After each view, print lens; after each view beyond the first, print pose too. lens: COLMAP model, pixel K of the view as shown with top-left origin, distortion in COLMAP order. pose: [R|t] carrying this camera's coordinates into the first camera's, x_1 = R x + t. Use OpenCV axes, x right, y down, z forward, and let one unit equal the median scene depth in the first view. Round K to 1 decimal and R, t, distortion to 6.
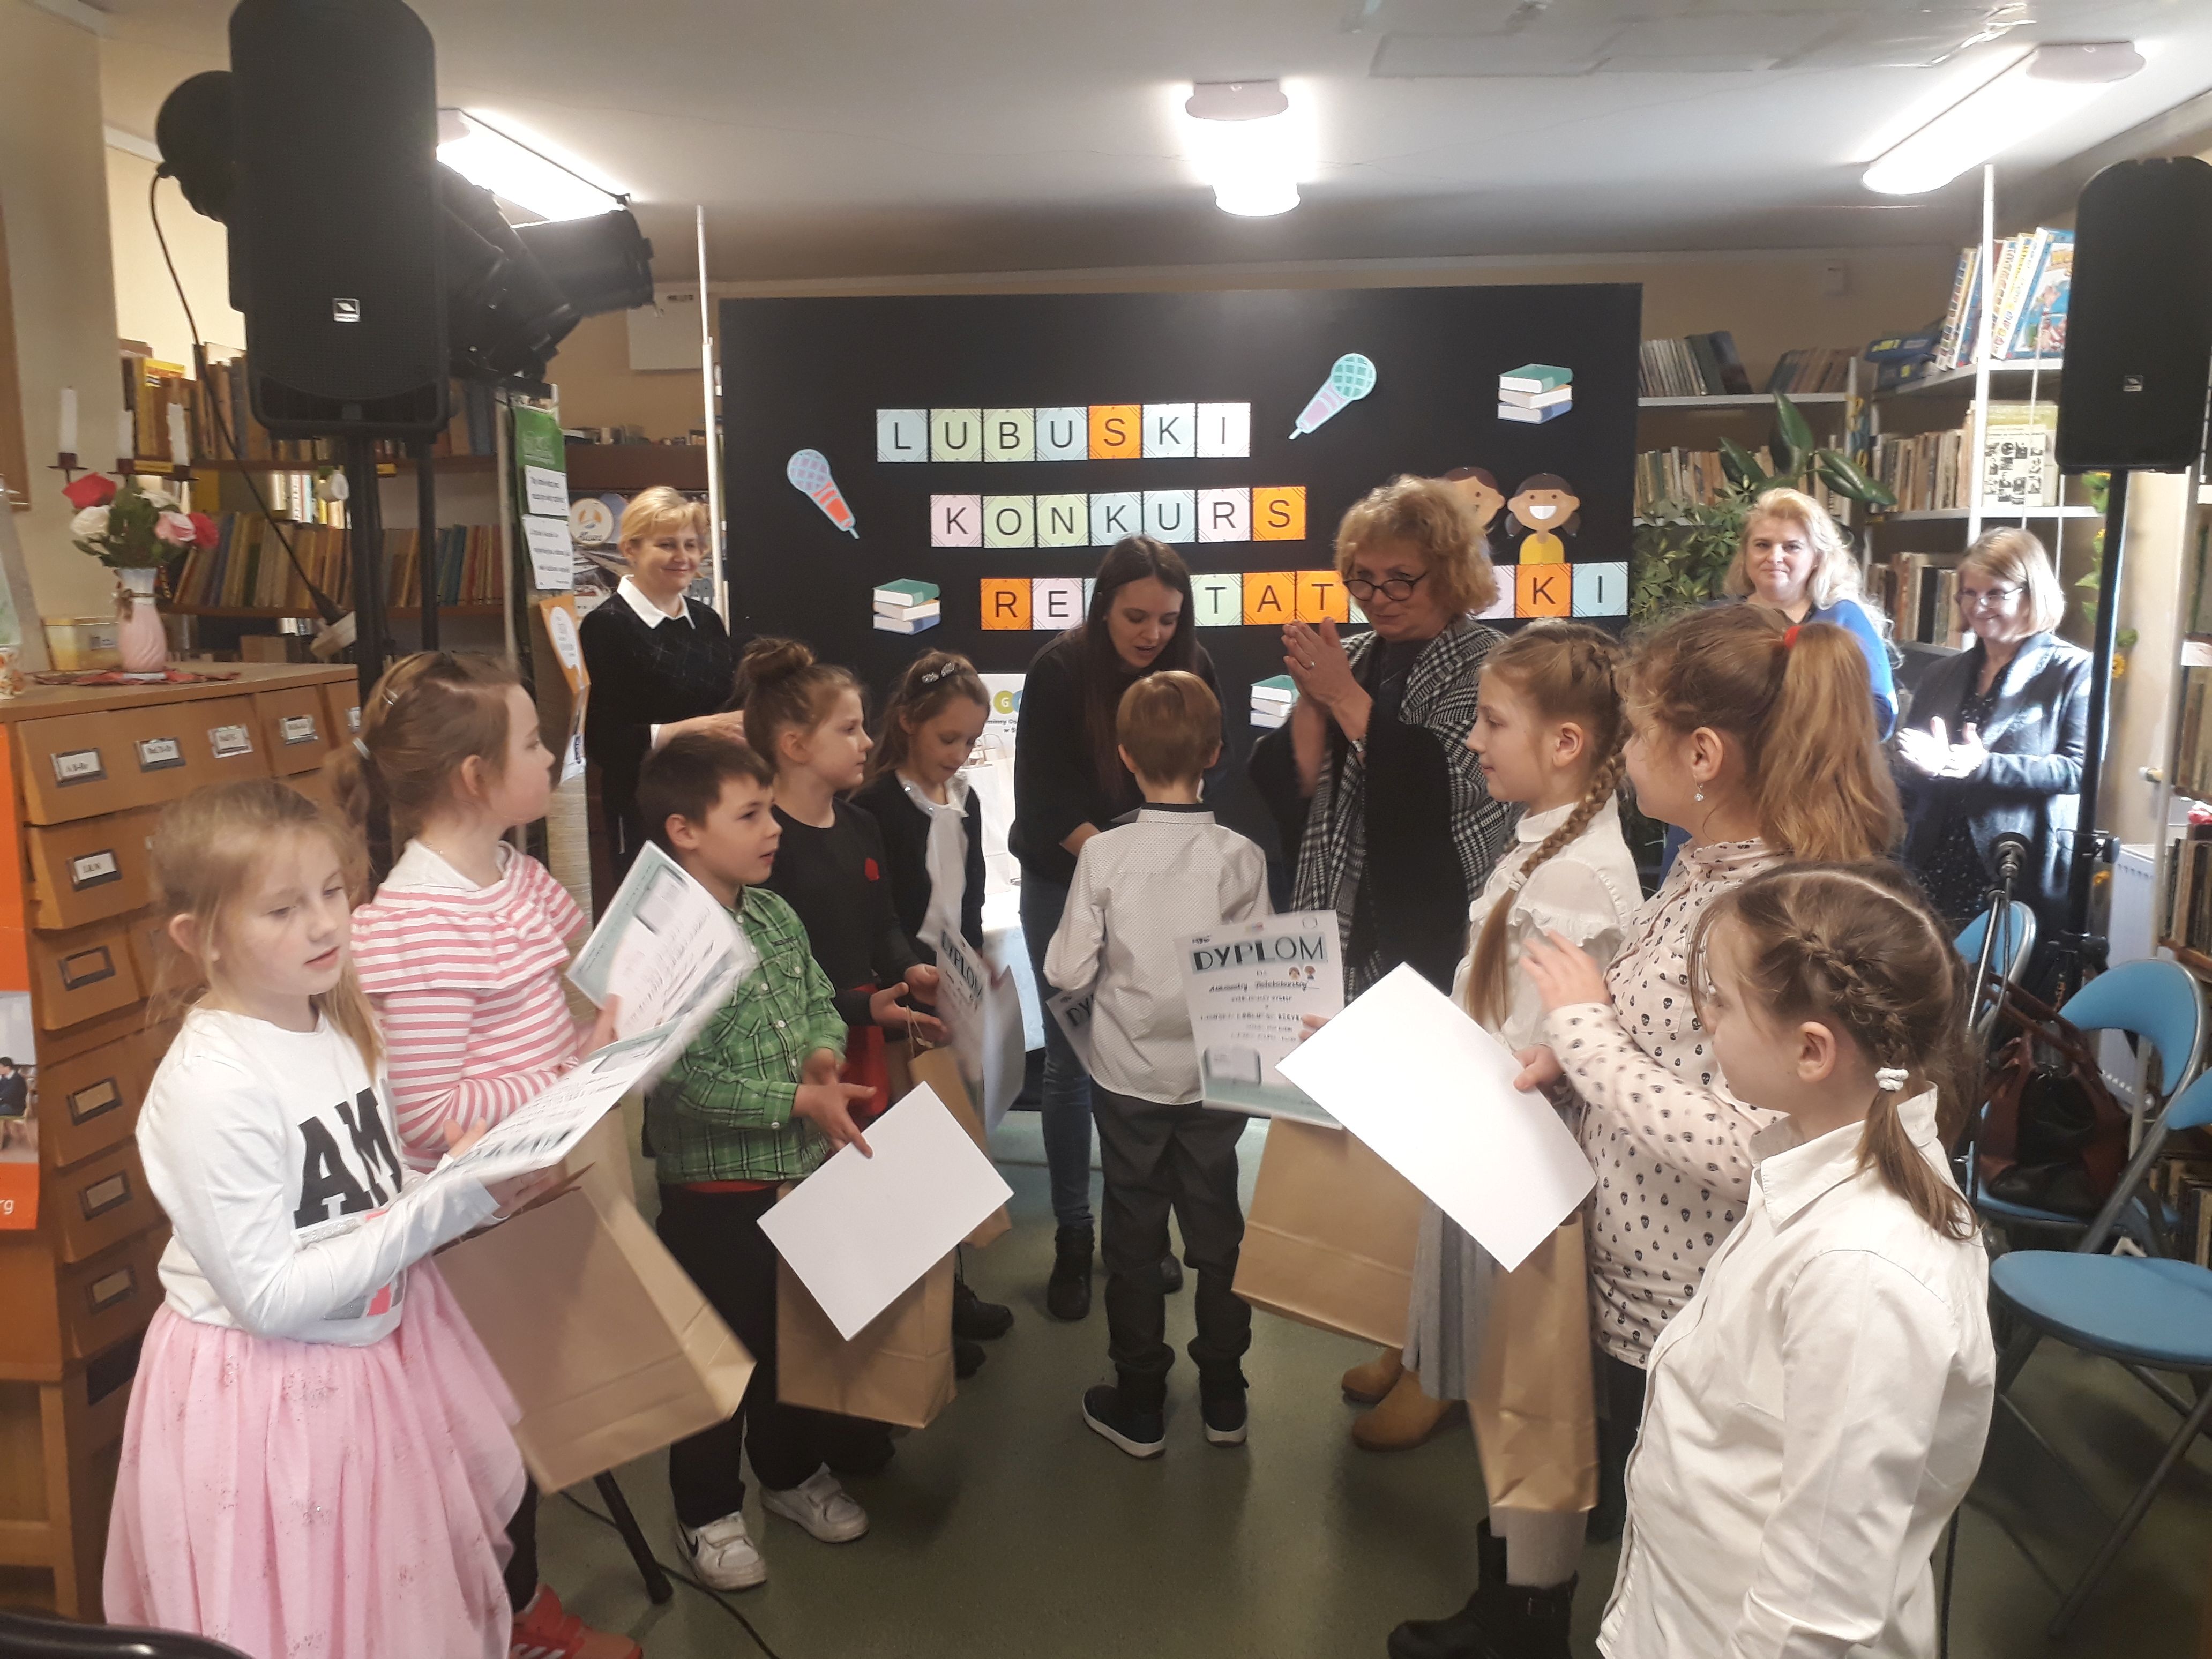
lens RADIAL K [[2249.5, 0, 1096.4], [0, 2249.5, 941.6], [0, 0, 1]] dist [0.122358, -0.452046]
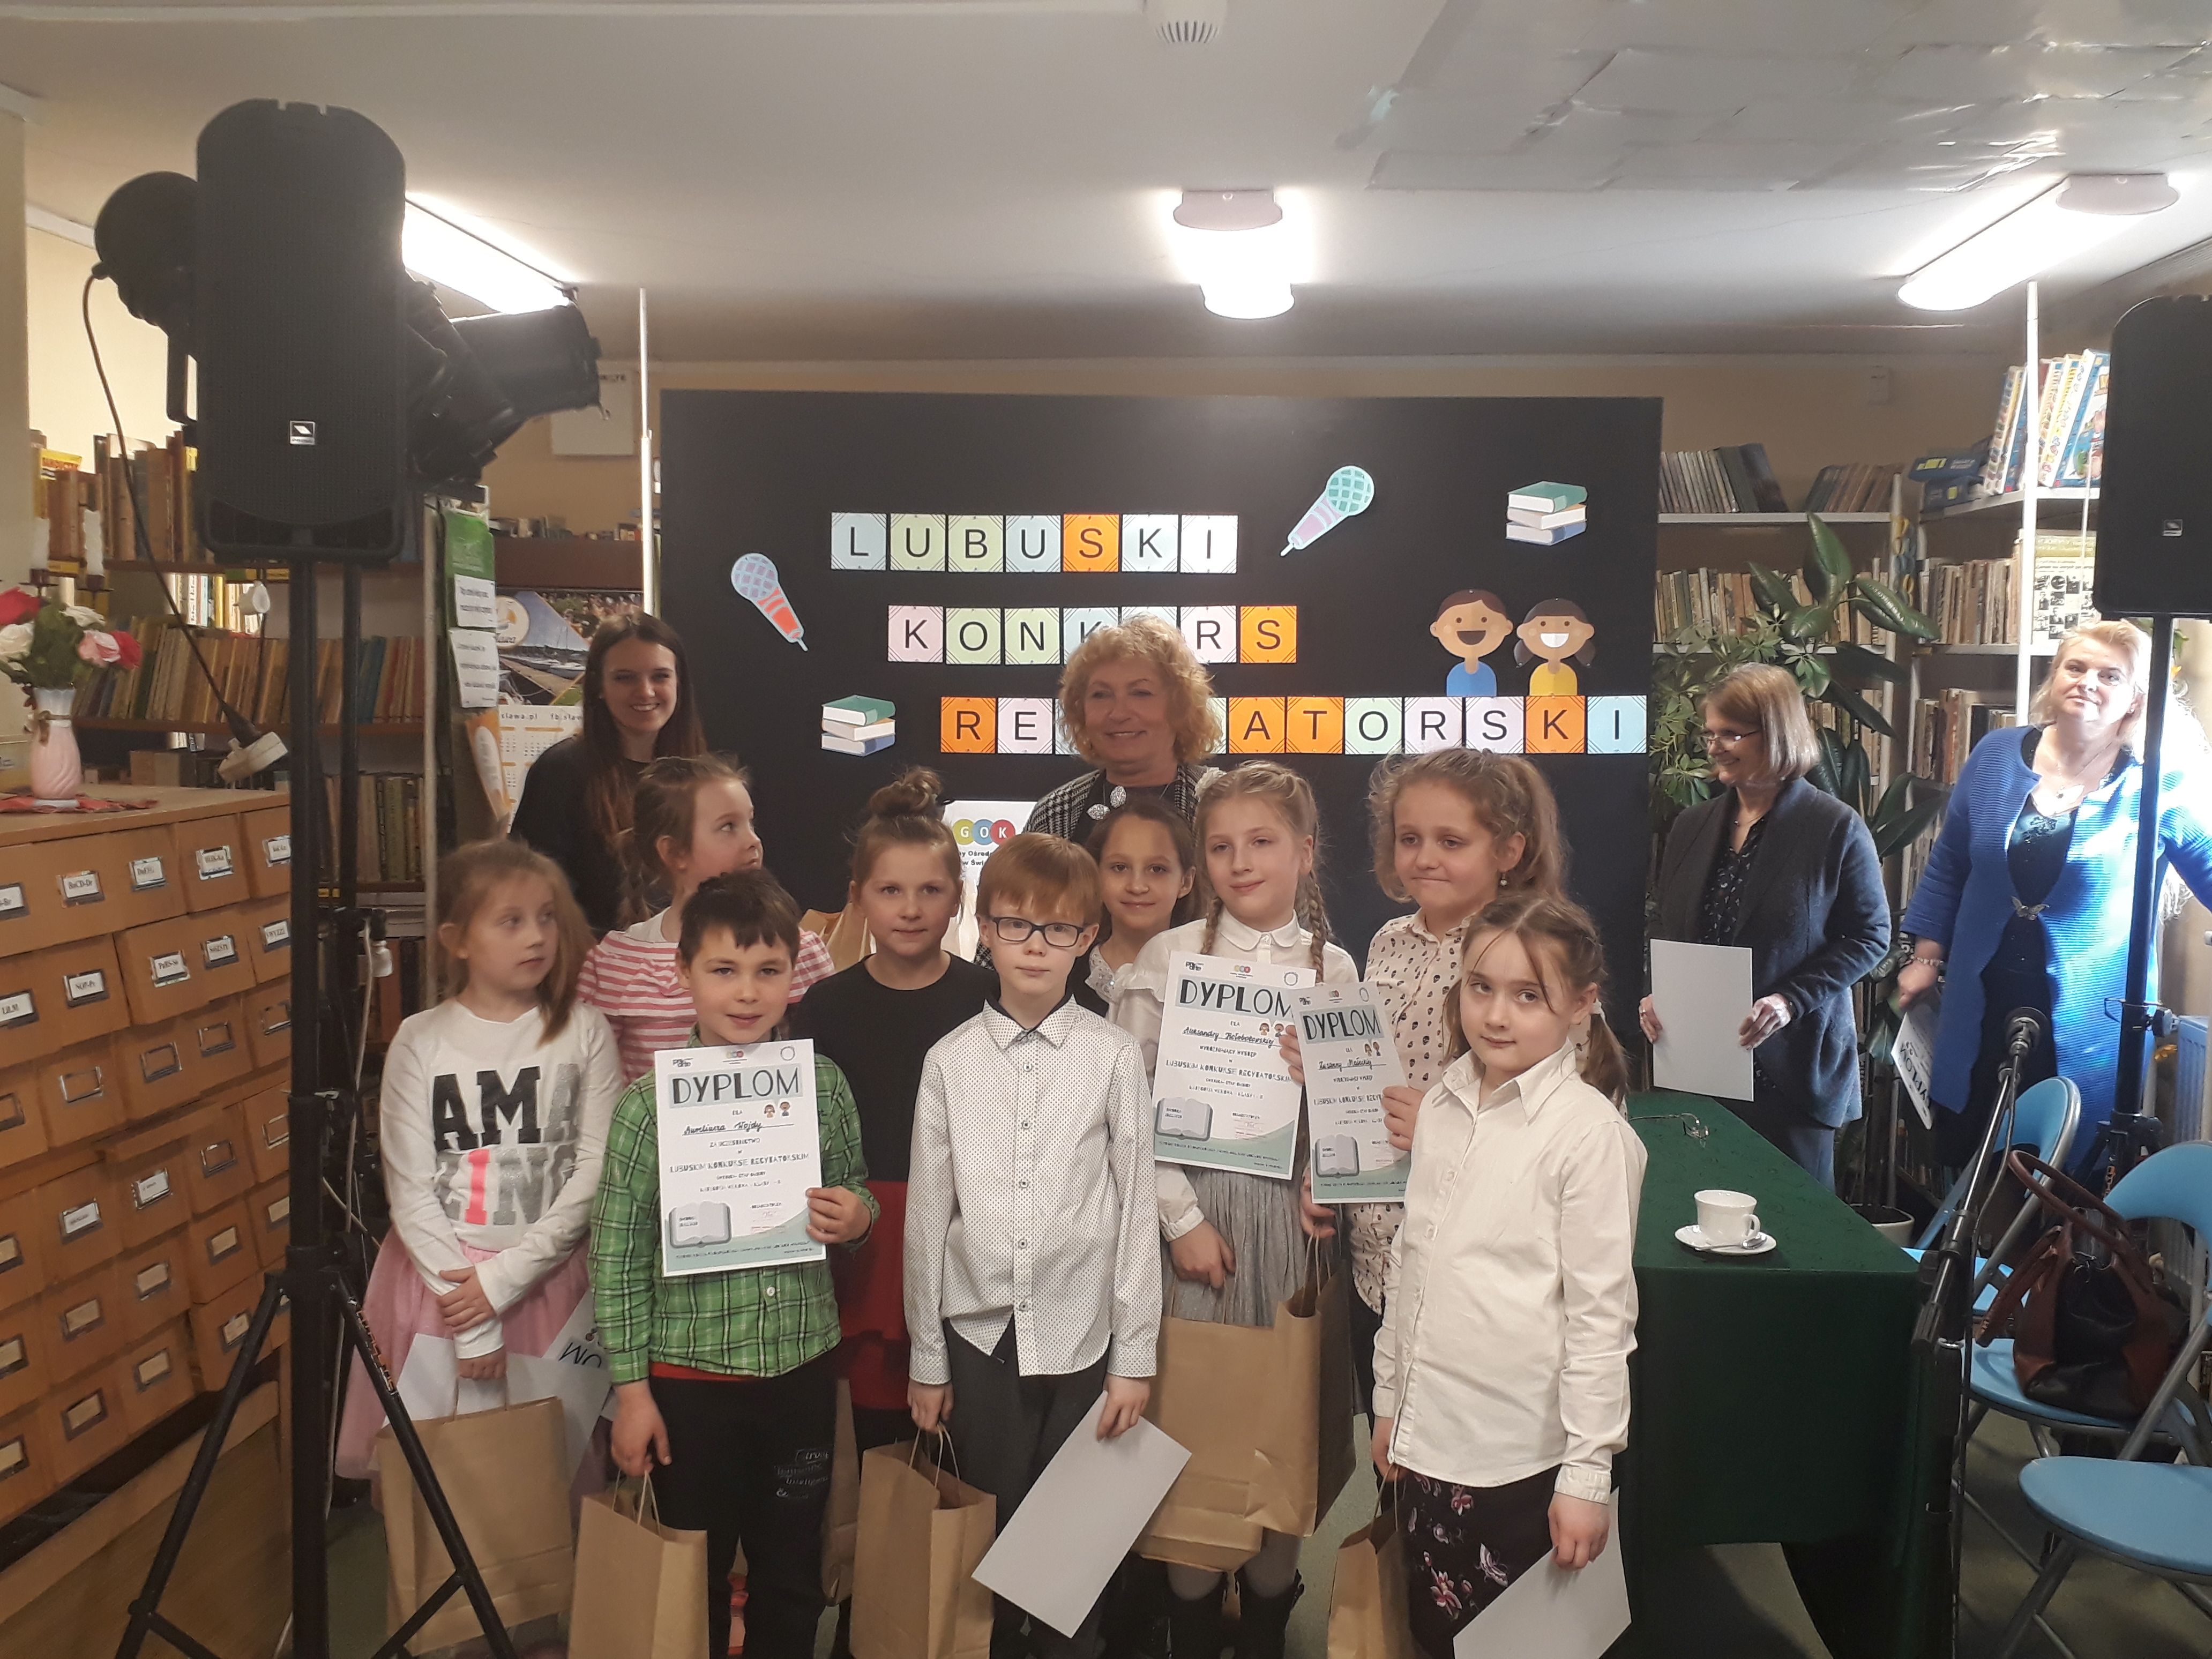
lens RADIAL K [[2269.4, 0, 1107.5], [0, 2269.4, 874.6], [0, 0, 1]] dist [0.162046, -0.505705]
pose [[0.999730, 0.018451, 0.014140, 0.004221], [-0.016931, 0.994747, -0.100958, 0.002098], [-0.015928, 0.100691, 0.994790, 0.091007]]
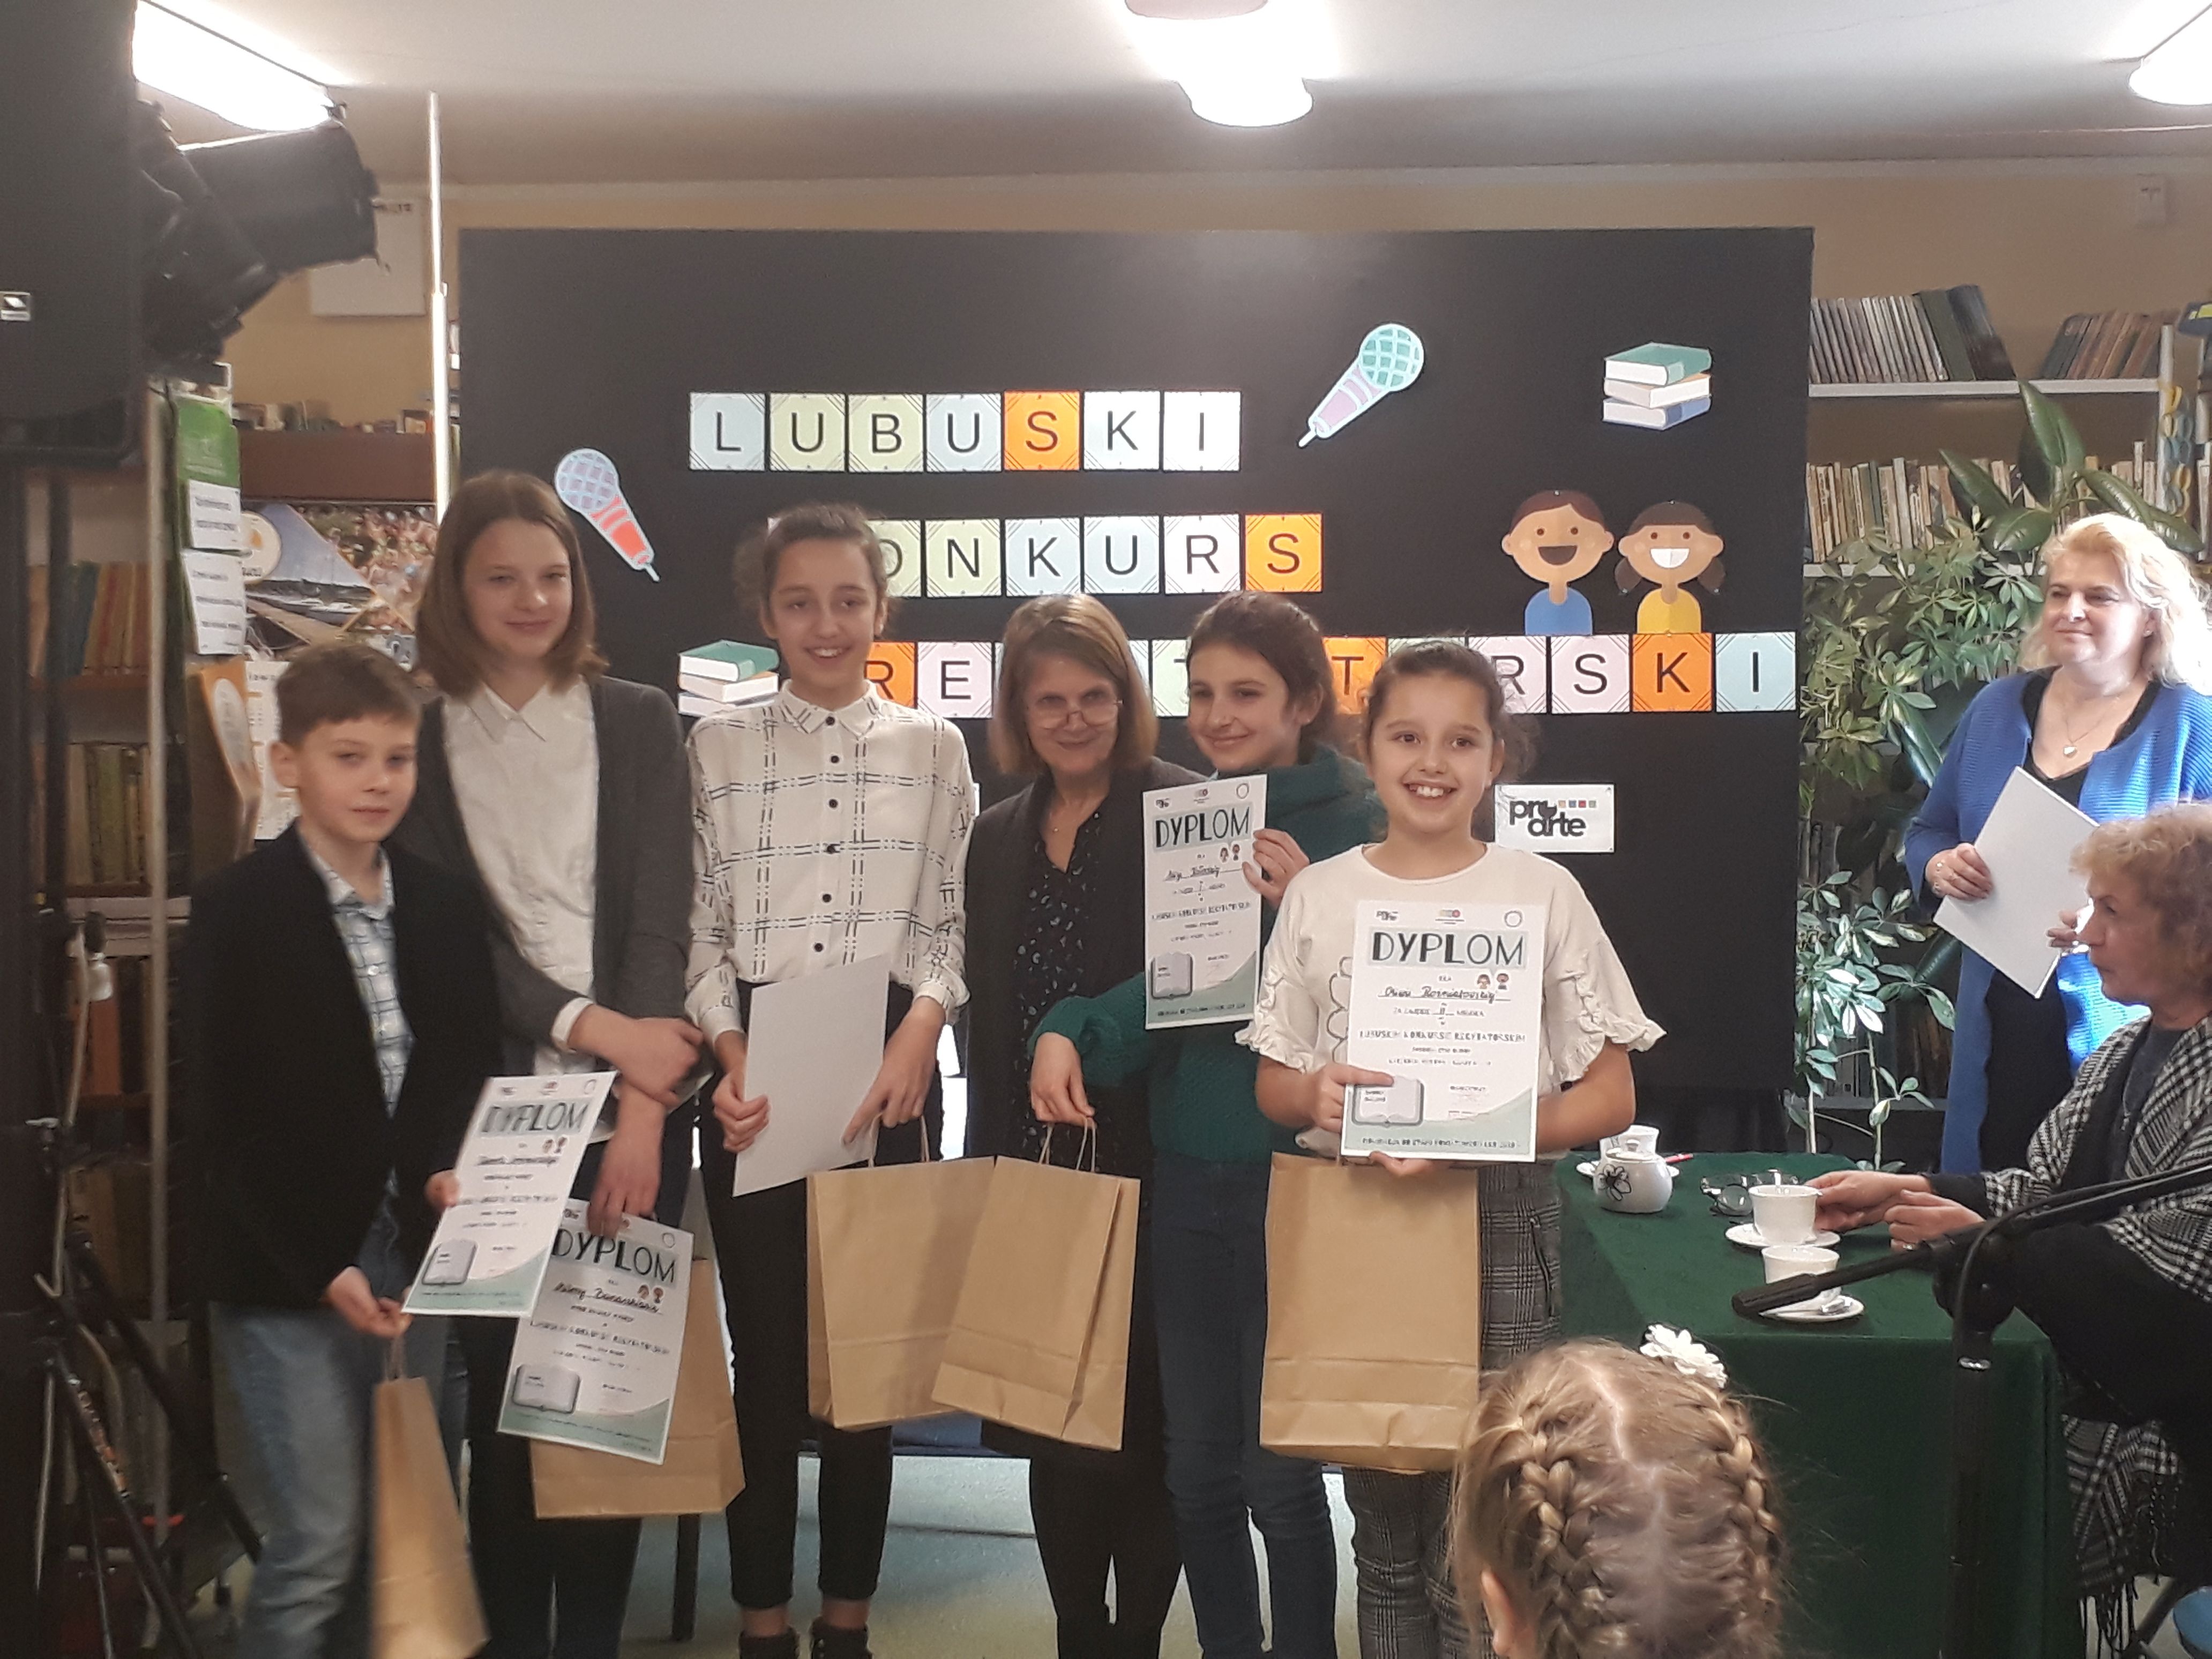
lens RADIAL K [[2648.1, 0, 947.0], [0, 2648.1, 797.6], [0, 0, 1]] dist [0.094921, -0.053403]
pose [[0.999915, 0.012687, 0.003157, -0.021089], [-0.012265, 0.993893, -0.109663, -0.028780], [-0.004529, 0.109615, 0.993964, 0.220885]]
